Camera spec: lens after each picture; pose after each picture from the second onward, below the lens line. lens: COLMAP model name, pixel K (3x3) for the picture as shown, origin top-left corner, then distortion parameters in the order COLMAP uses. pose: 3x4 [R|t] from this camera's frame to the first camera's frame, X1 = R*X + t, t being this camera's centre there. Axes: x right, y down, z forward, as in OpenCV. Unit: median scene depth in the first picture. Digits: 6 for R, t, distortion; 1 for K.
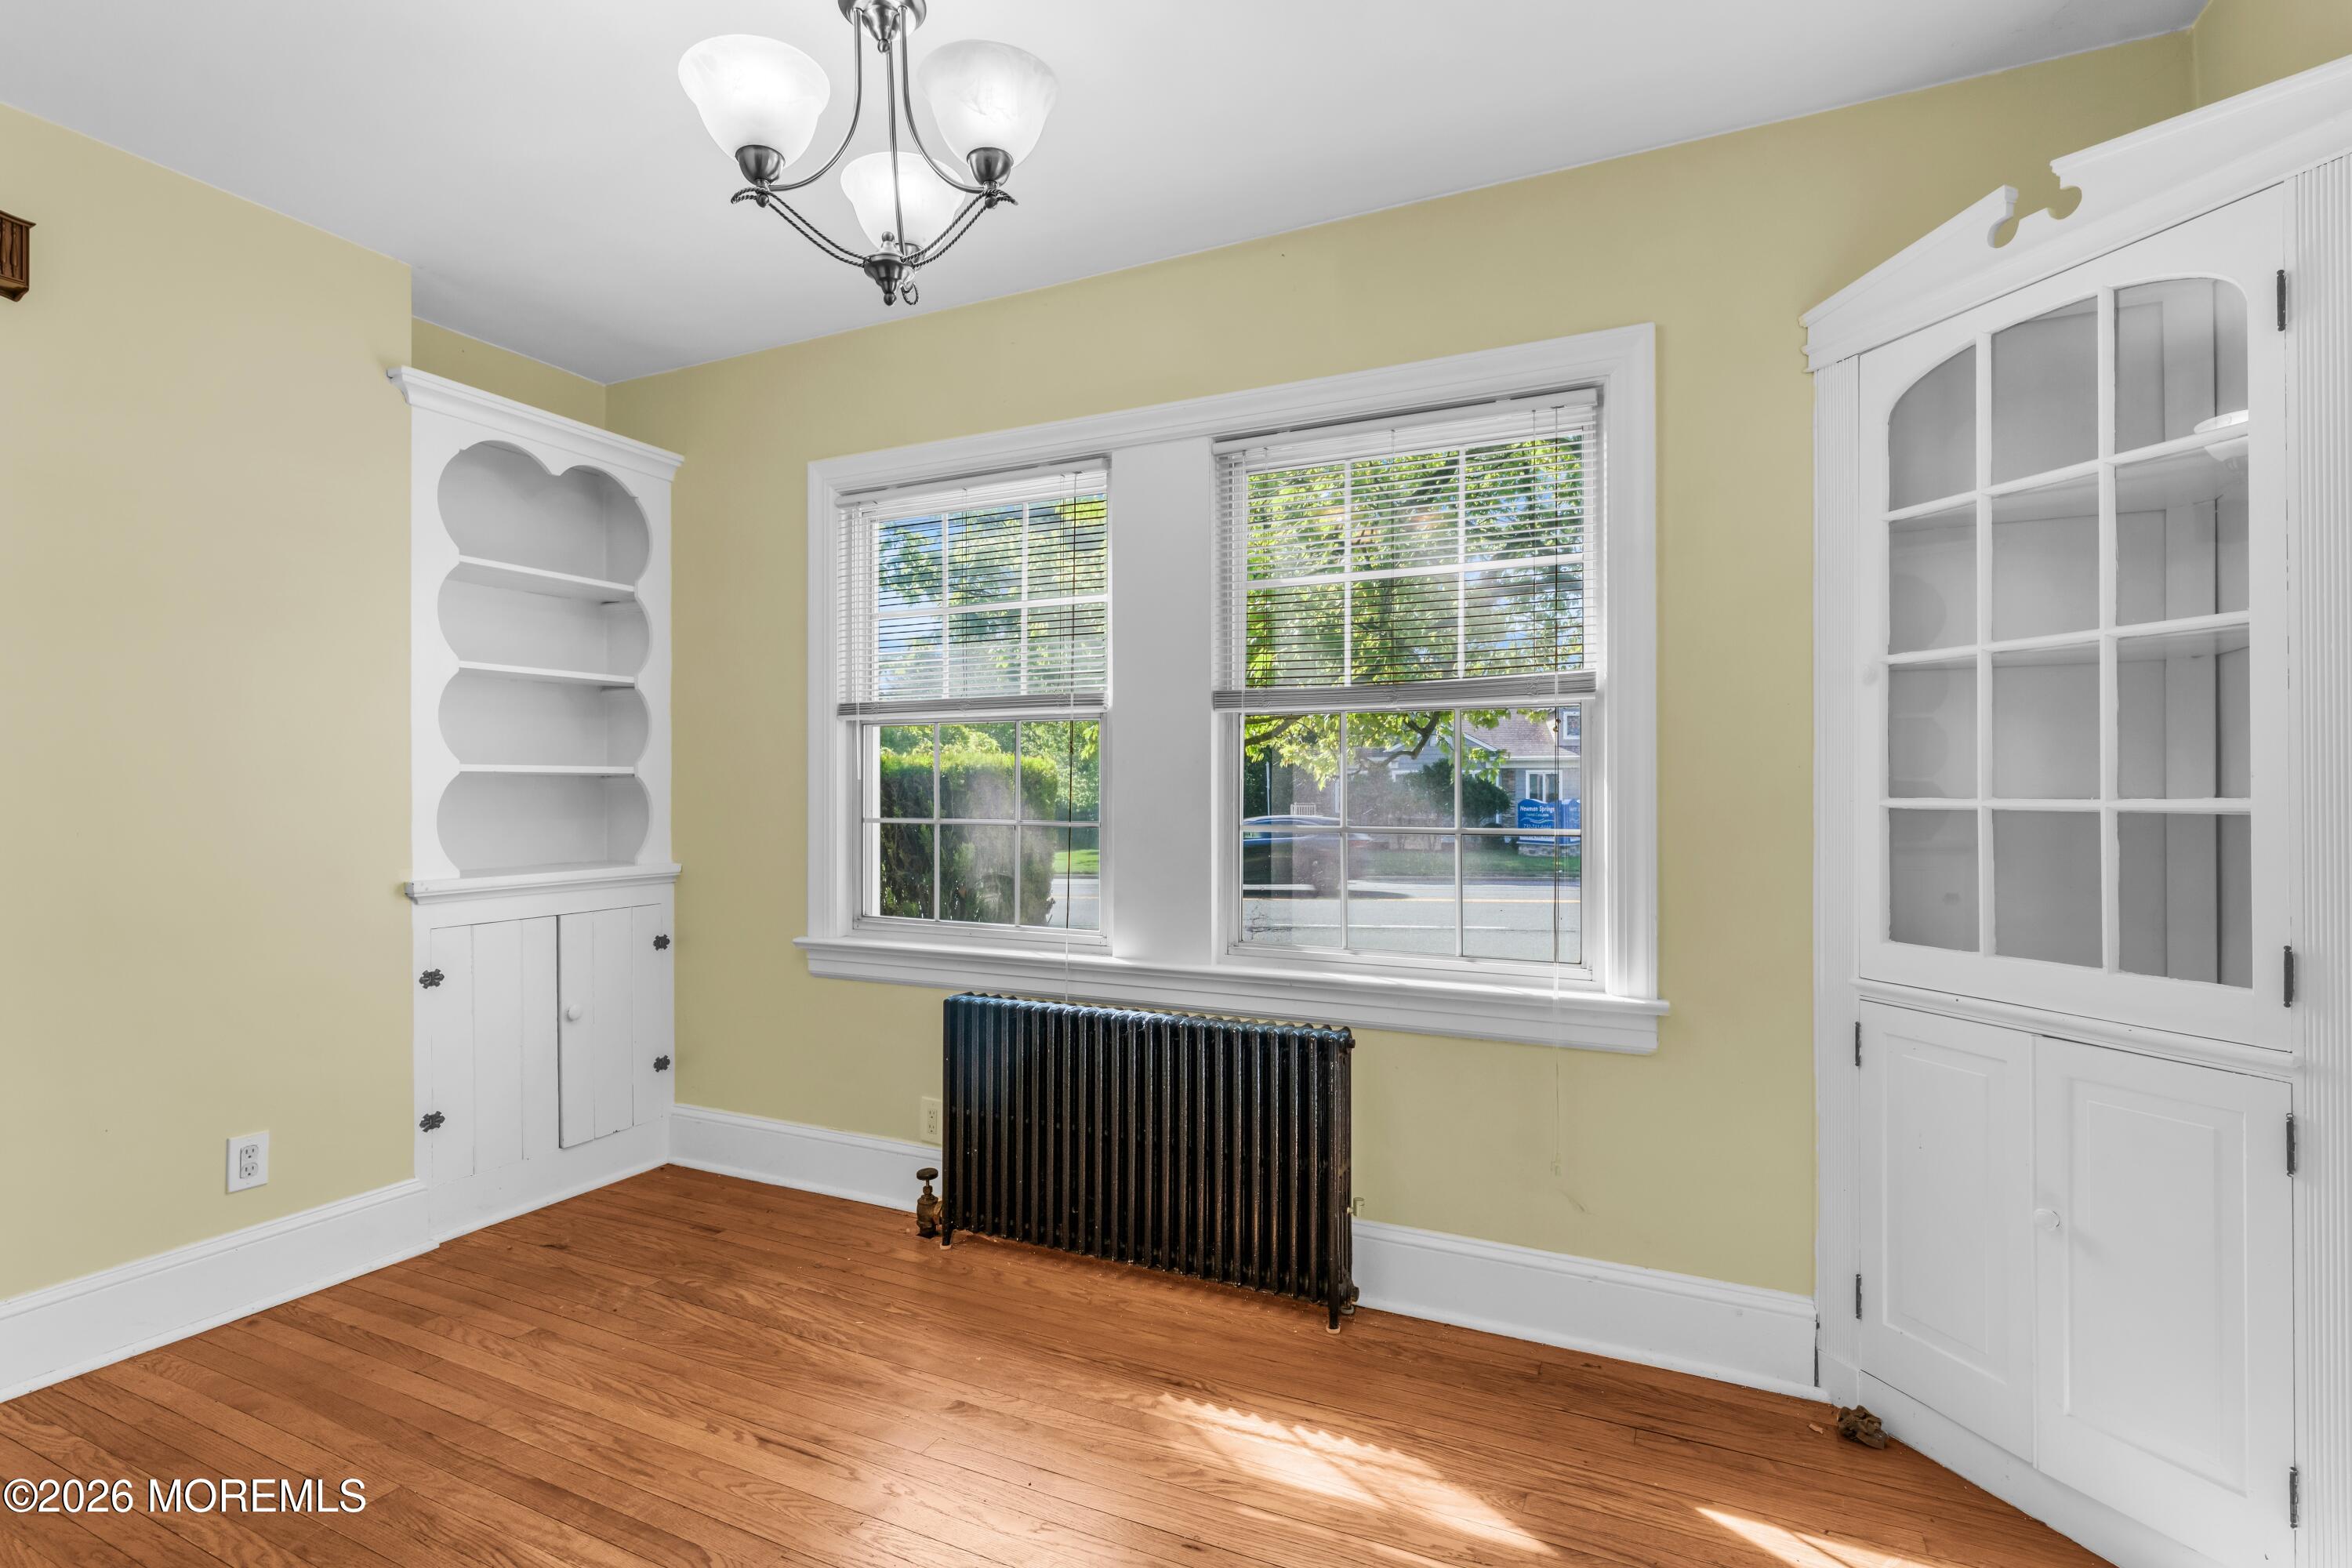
lens RADIAL K [[1128.6, 0, 1176.2], [0, 1128.6, 766.7], [0, 0, 1]] dist [0.002244, -0.000866]
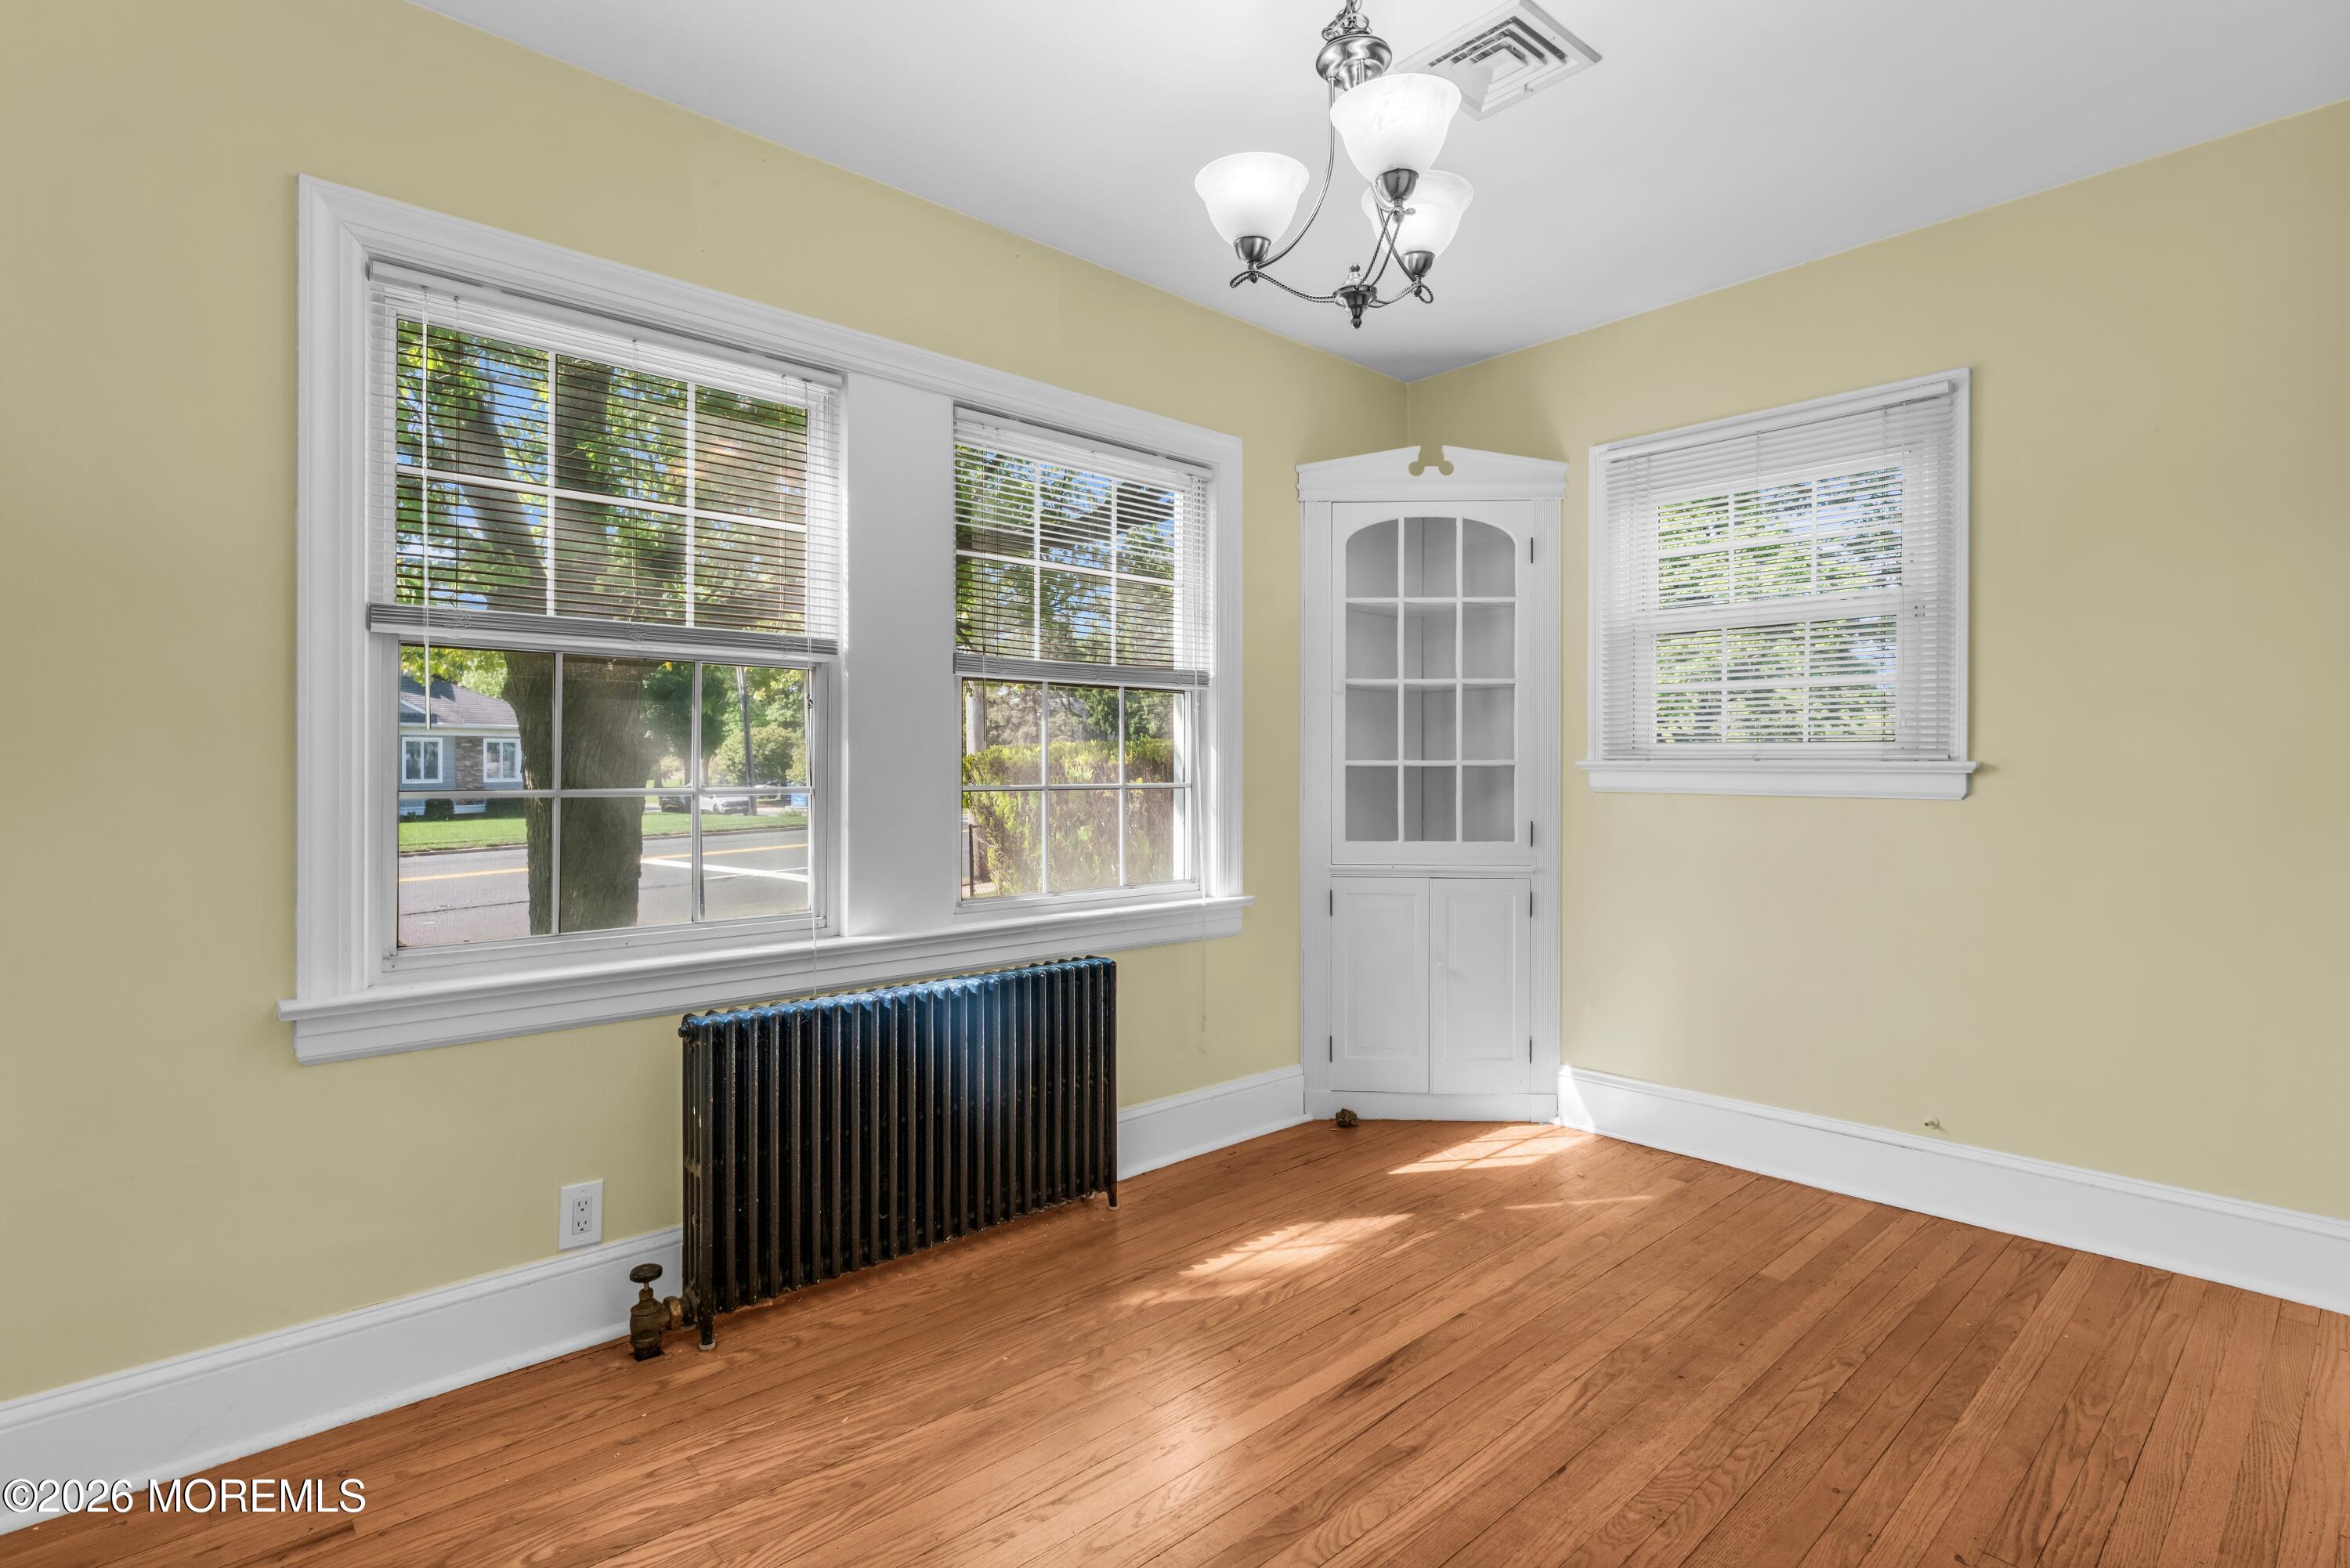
lens RADIAL K [[1150.8, 0, 1170.5], [0, 1150.8, 741.9], [0, 0, 1]] dist [0.001063, -0.000328]
pose [[0.366822, 0.018144, 0.930114, -1.058202], [-0.022936, 0.999682, -0.010456, 0.022839], [-0.930008, -0.017498, 0.367122, 0.553833]]
